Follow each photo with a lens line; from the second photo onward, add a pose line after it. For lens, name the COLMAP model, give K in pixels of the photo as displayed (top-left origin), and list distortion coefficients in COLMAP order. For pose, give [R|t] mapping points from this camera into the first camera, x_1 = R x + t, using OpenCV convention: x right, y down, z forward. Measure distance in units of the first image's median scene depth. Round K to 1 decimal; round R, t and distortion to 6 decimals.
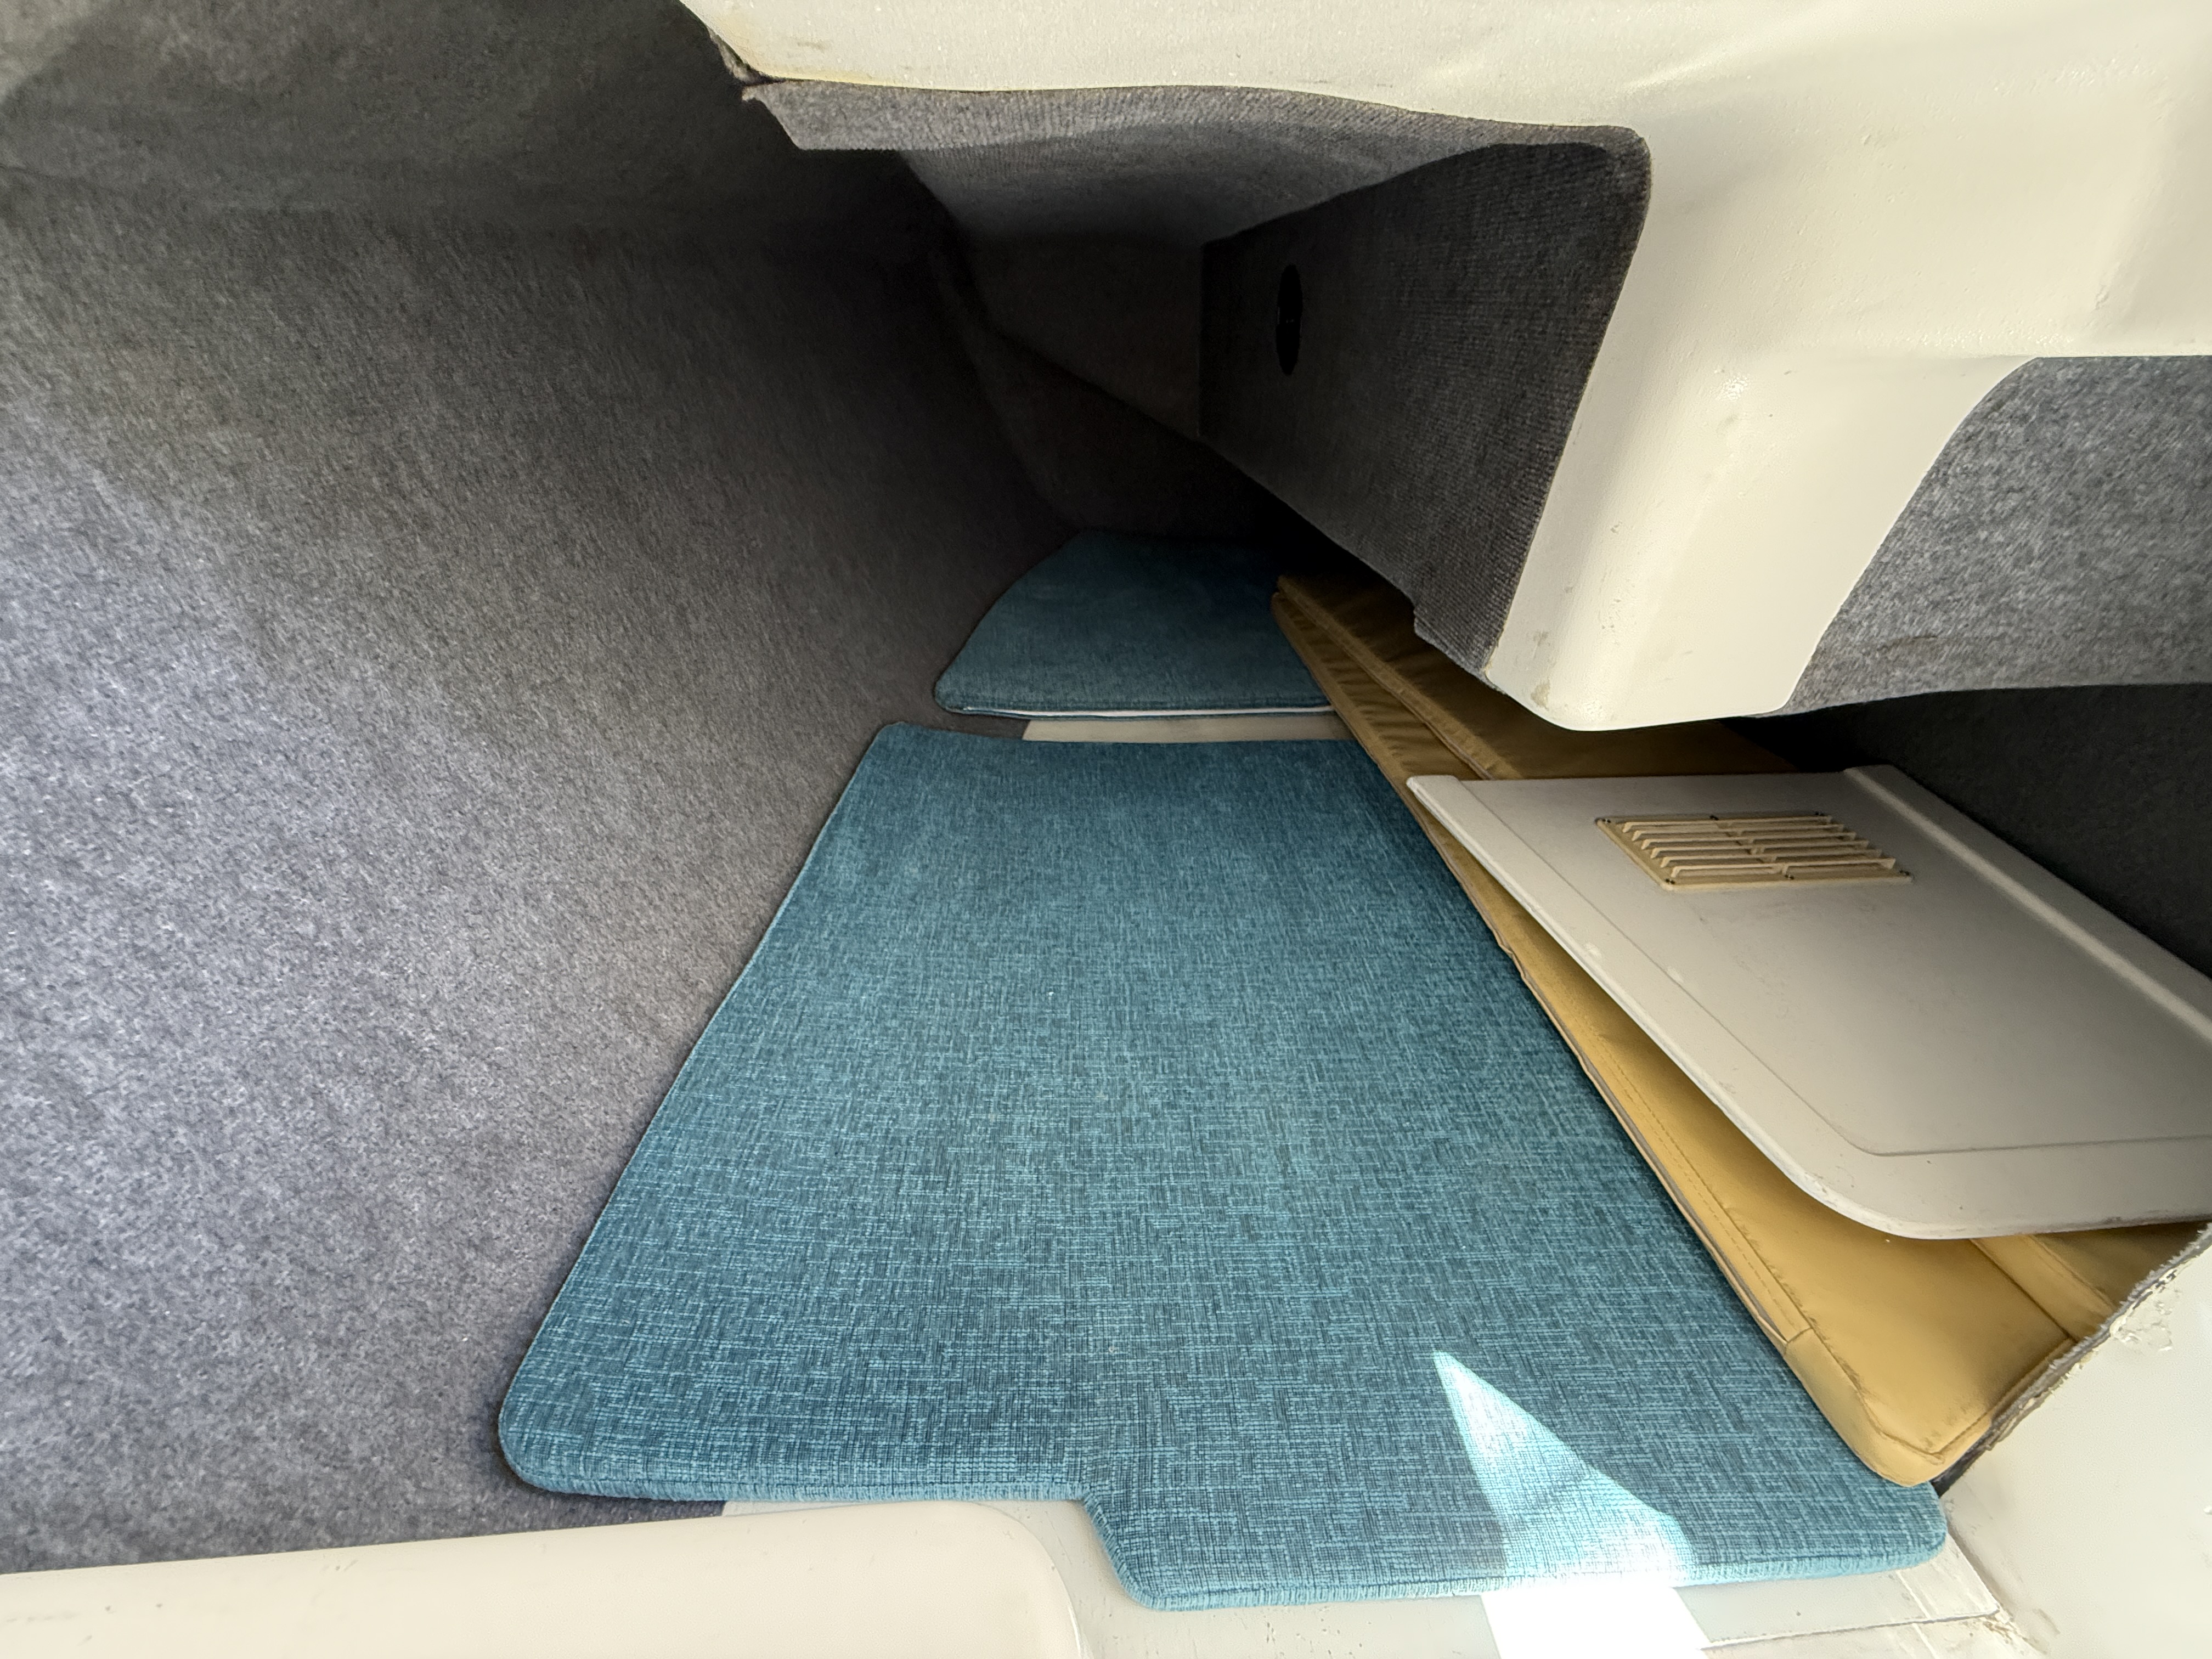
lens RADIAL K [[872.8, 0, 1112.8], [0, 872.8, 834.6], [0, 0, 1]] dist [-0.000694, -0.000447]
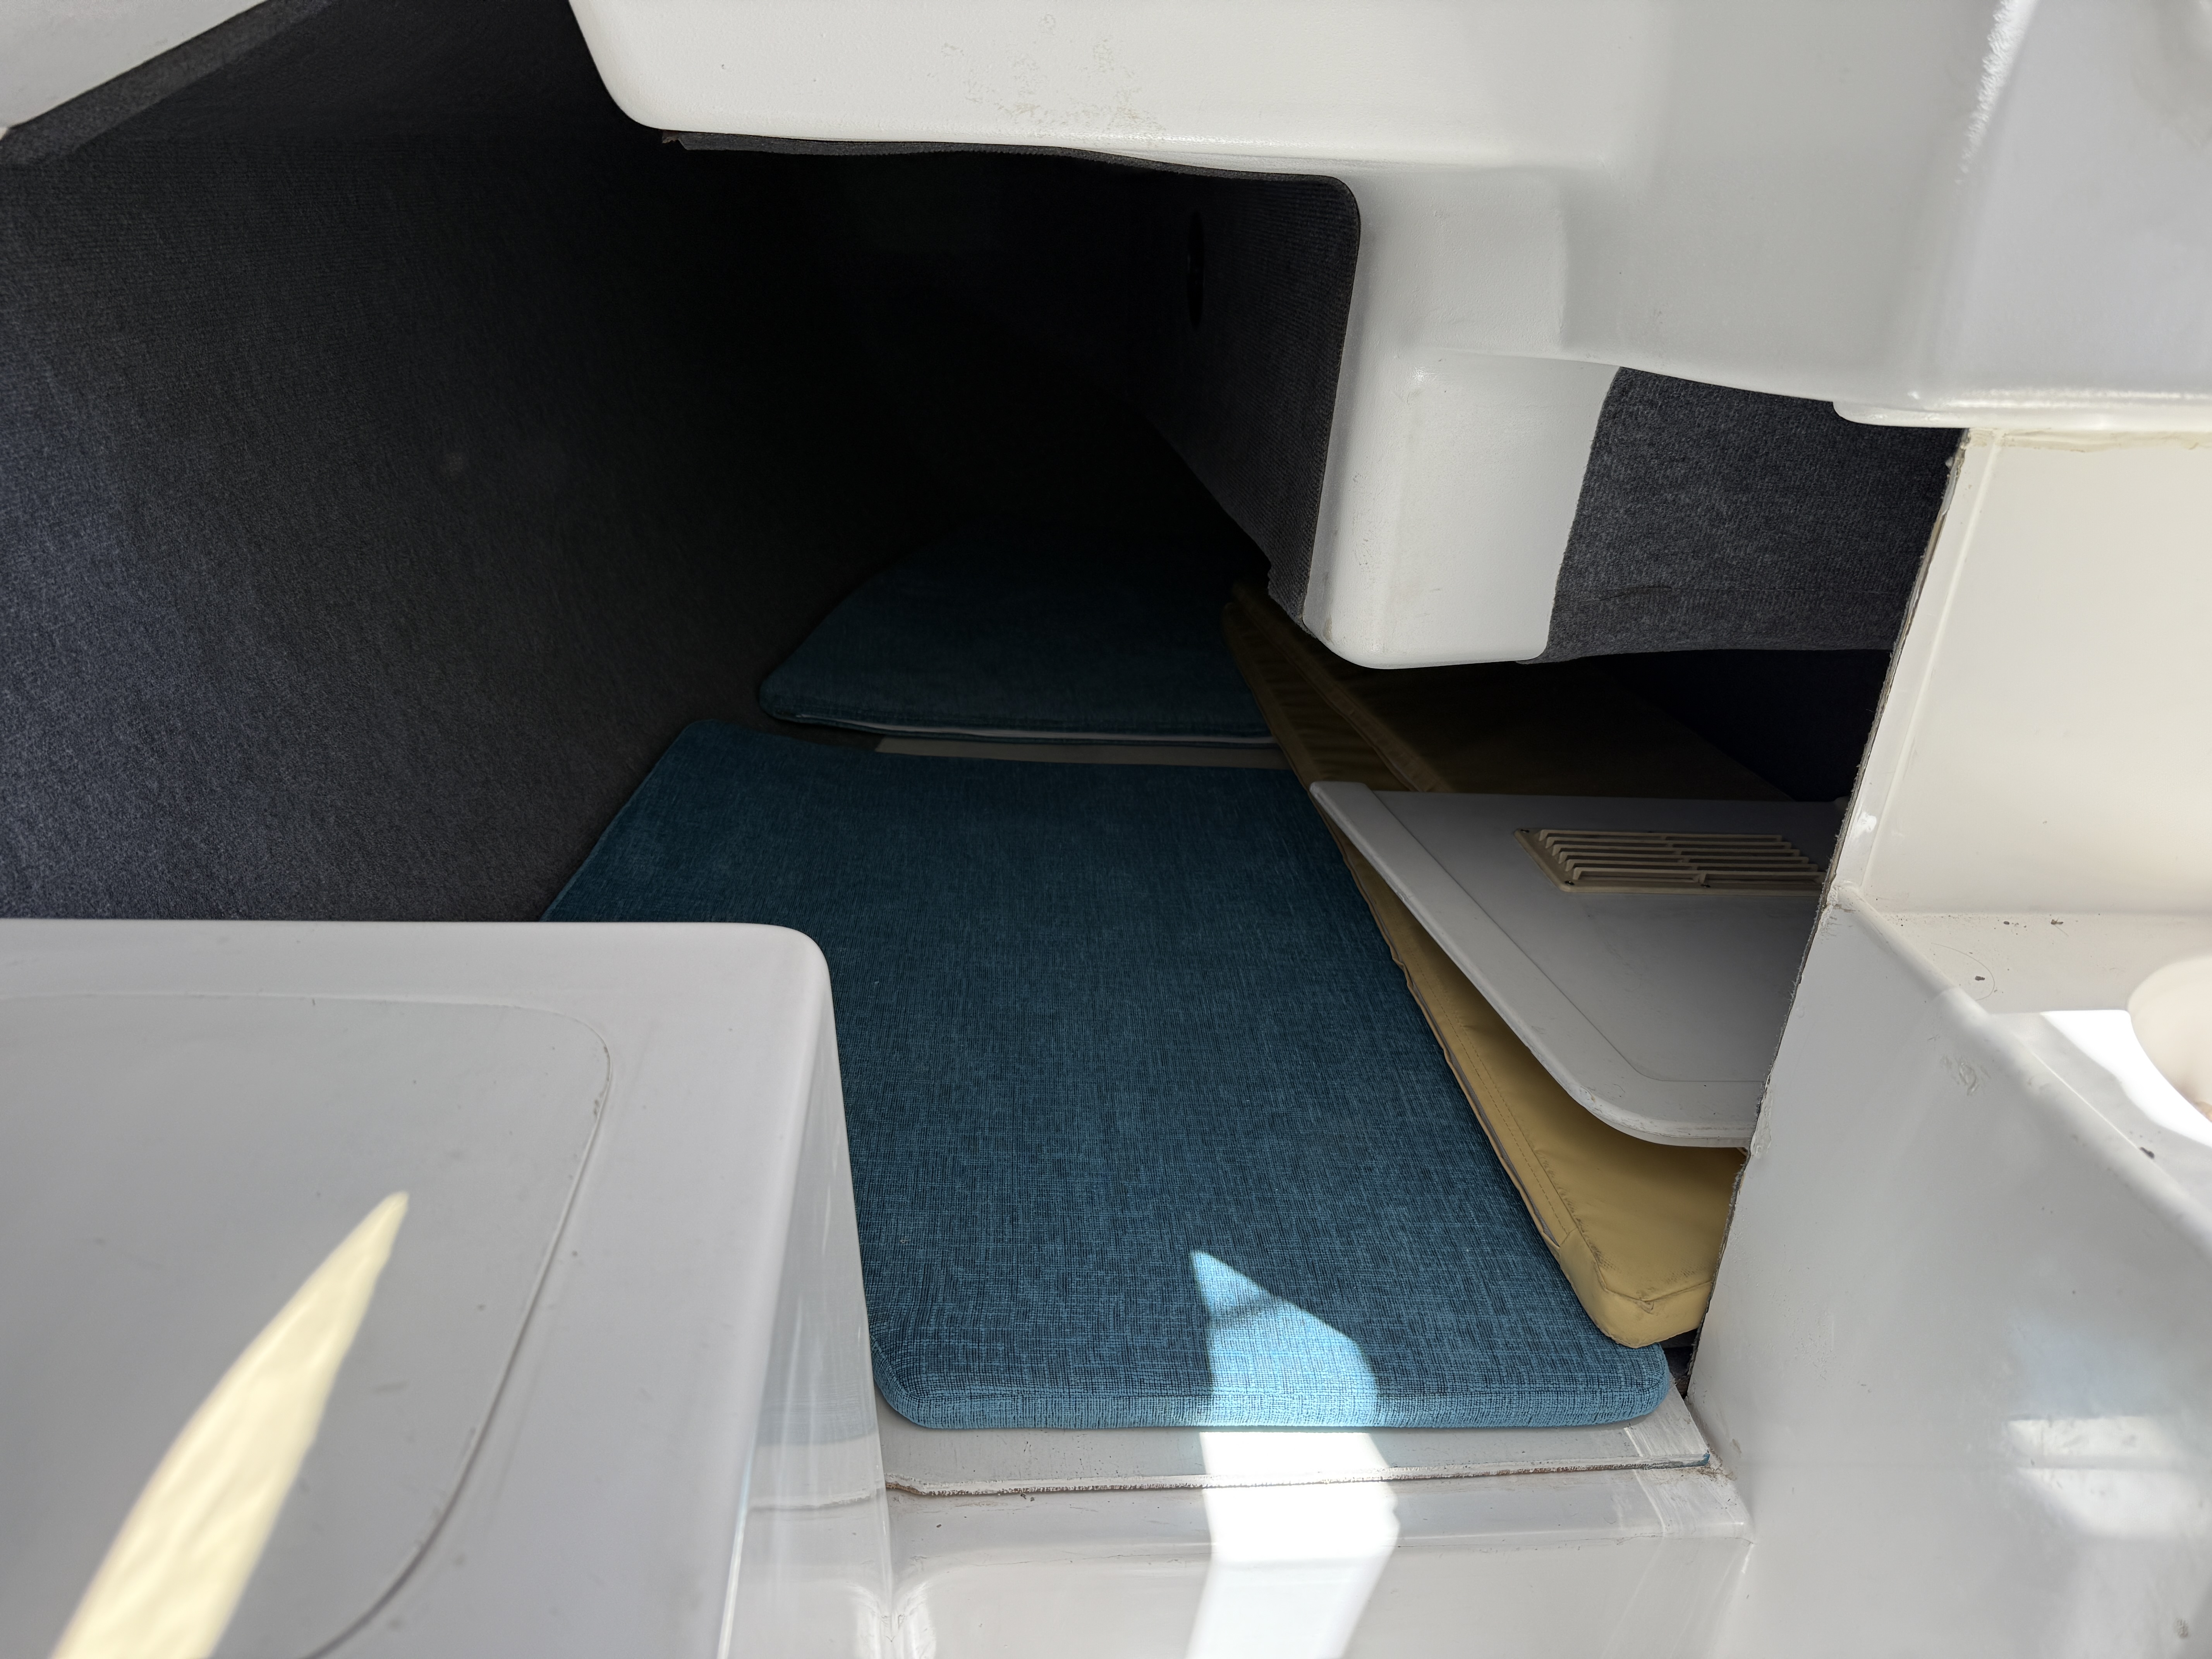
lens RADIAL K [[1562.7, 0, 1105.8], [0, 1562.7, 779.1], [0, 0, 1]] dist [0.154337, -0.174003]
pose [[0.998532, 0.043575, 0.032163, 0.124740], [-0.036870, 0.981923, -0.185656, 0.330430], [-0.039672, 0.184198, 0.982088, -0.750385]]
